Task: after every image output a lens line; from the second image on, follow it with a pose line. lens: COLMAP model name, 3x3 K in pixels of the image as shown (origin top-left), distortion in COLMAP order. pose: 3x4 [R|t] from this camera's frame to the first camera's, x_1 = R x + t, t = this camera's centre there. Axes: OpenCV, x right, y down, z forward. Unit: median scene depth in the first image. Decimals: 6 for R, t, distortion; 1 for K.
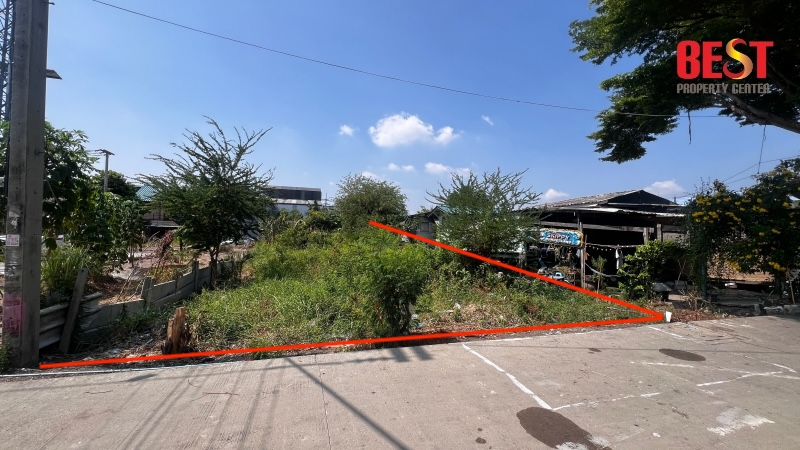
lens RADIAL K [[325.0, 0, 401.4], [0, 325.0, 239.4], [0, 0, 1]] dist [-0.034426, 0.000042]
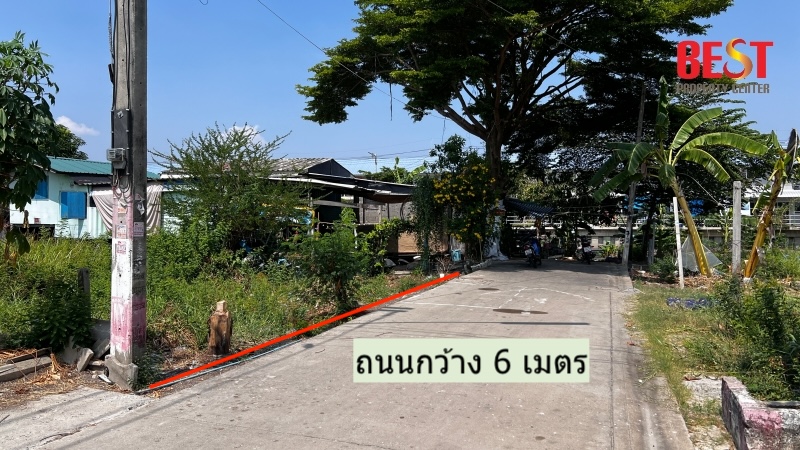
lens RADIAL K [[591.8, 0, 400.0], [0, 591.8, 225.0], [0, 0, 1]] dist [0.065460, 0.000147]
pose [[0.599540, -0.016458, 0.800175, -0.488235], [0.002108, 0.999818, 0.018985, -0.008294], [-0.800342, -0.009695, 0.599465, -0.116631]]
